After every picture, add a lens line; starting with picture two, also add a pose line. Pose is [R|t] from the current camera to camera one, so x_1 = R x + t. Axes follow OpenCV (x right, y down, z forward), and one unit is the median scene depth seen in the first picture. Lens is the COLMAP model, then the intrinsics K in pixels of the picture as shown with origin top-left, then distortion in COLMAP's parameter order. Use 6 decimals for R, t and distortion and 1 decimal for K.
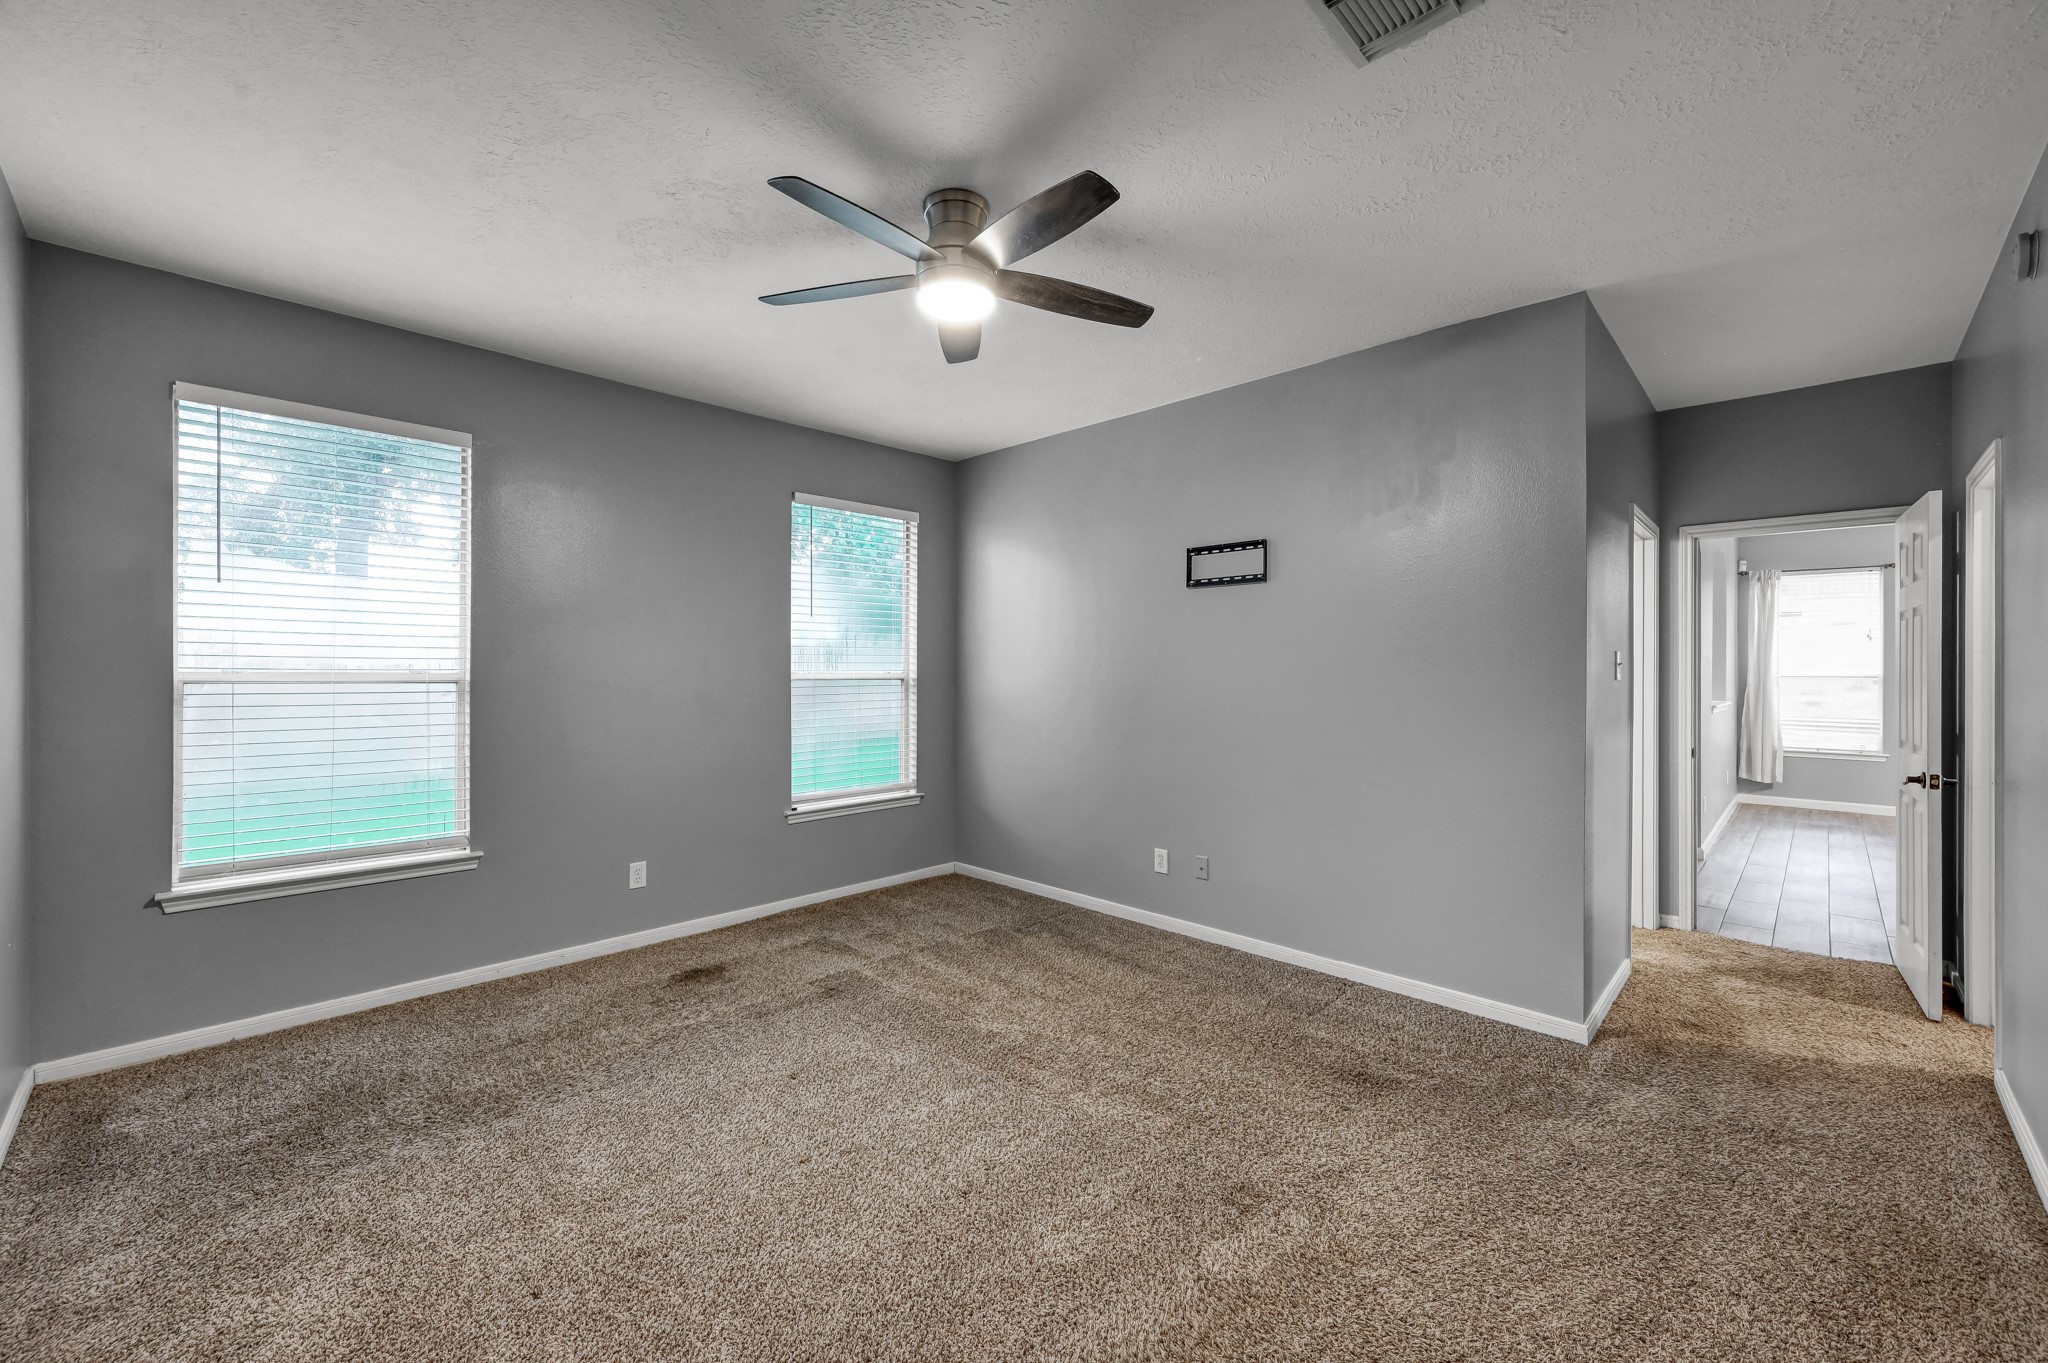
lens RADIAL K [[816.8, 0, 1022.8], [0, 816.8, 666.7], [0, 0, 1]] dist [0.038567, -0.000040]
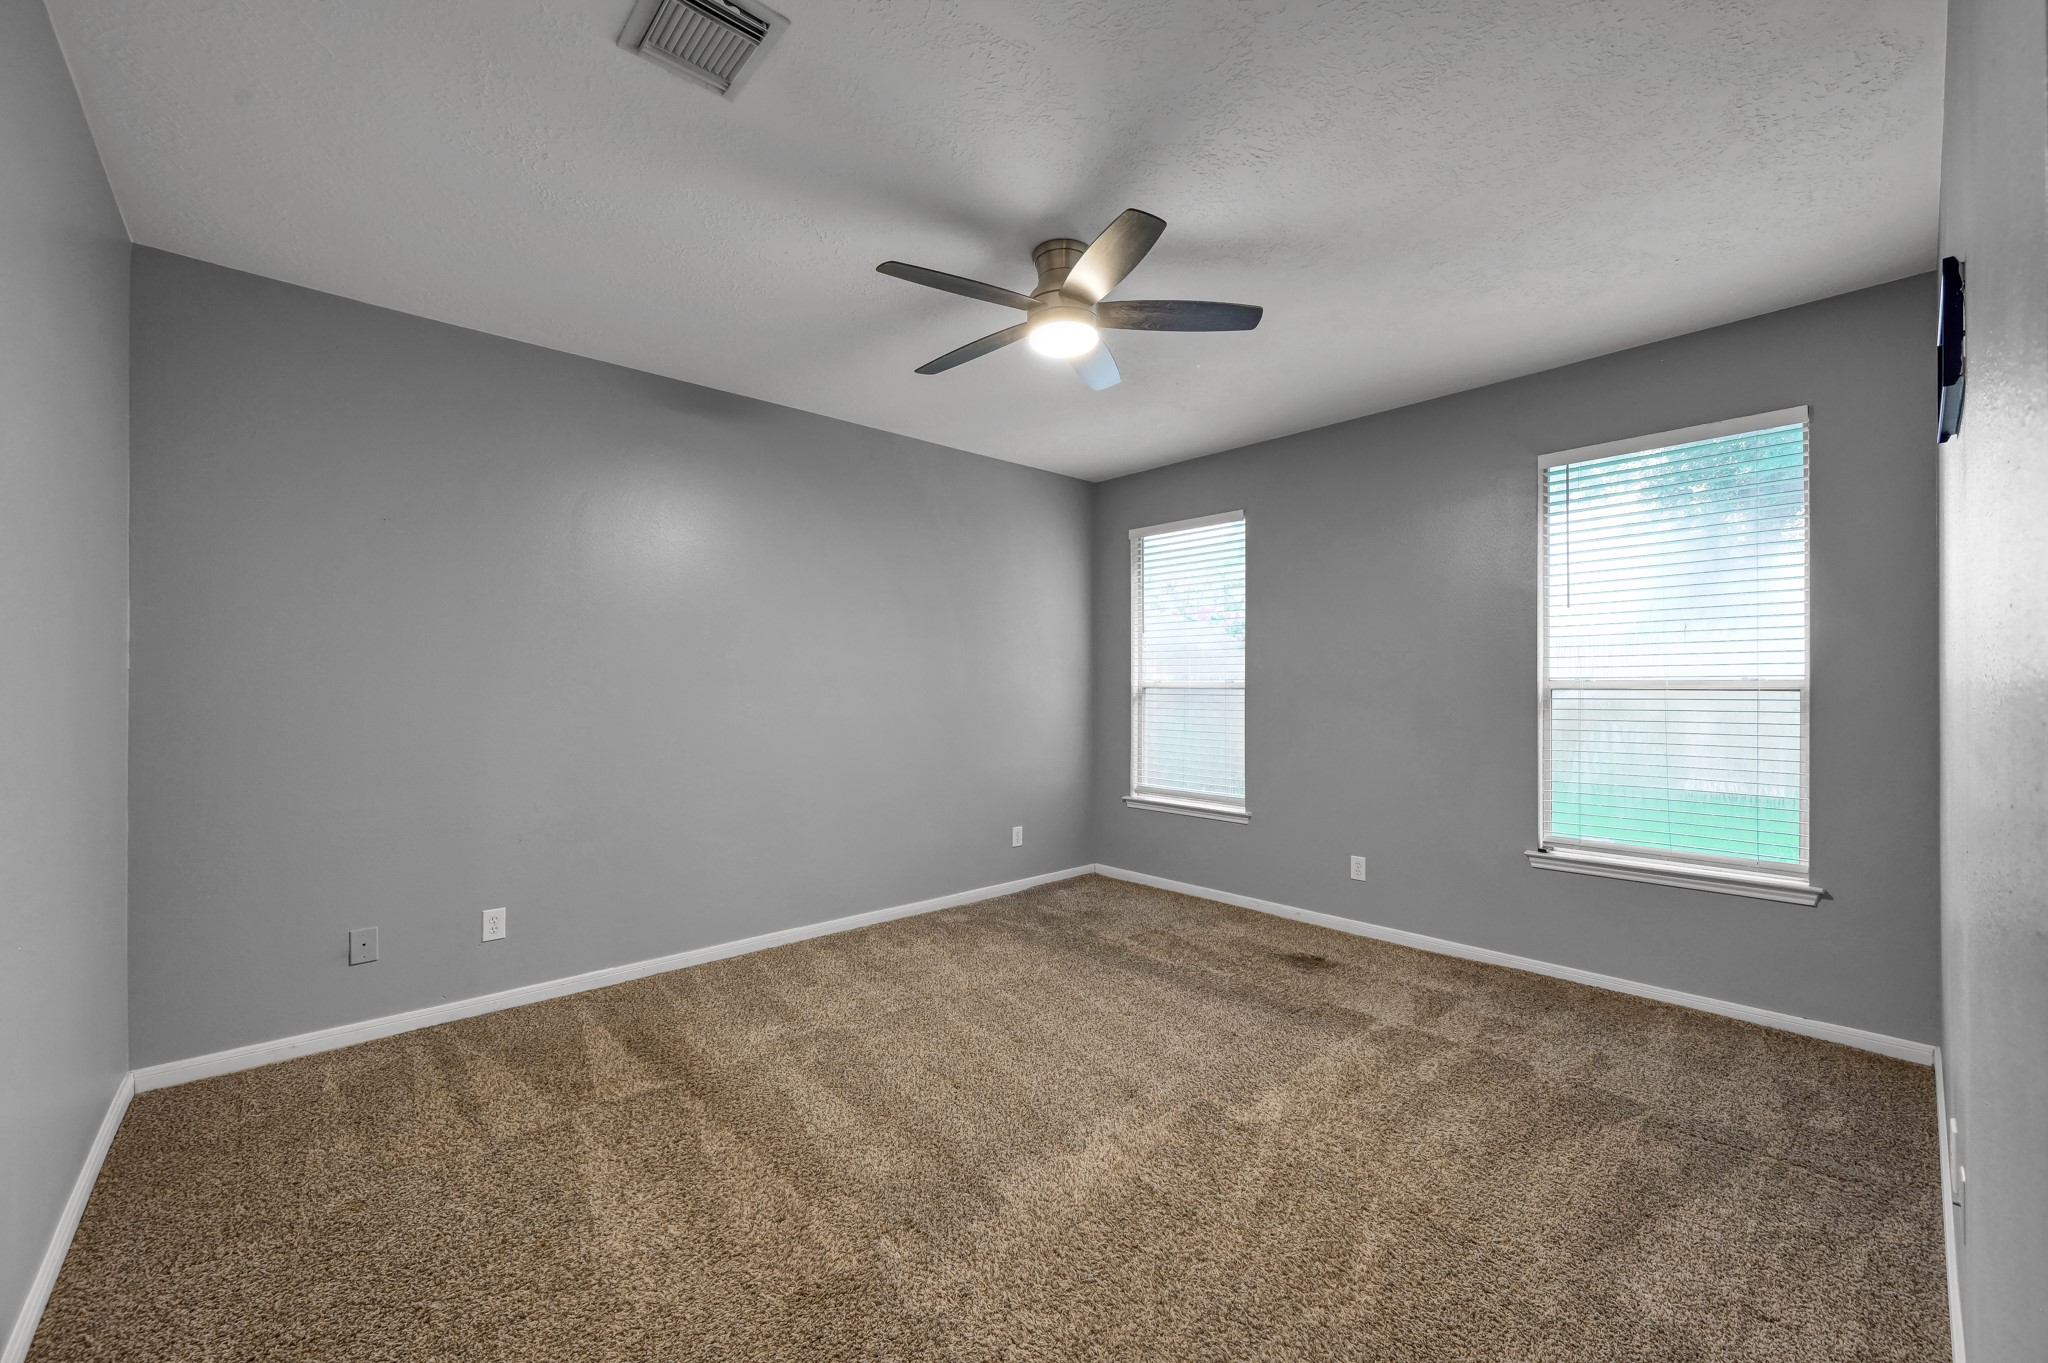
lens RADIAL K [[806.6, 0, 1024.0], [0, 806.6, 681.5], [0, 0, 1]] dist [-0.000498, 0.000236]
pose [[-0.048149, -0.004718, -0.998829, 0.606221], [0.014569, 0.999879, -0.005425, 0.006630], [0.998734, -0.014814, -0.048074, 0.608776]]
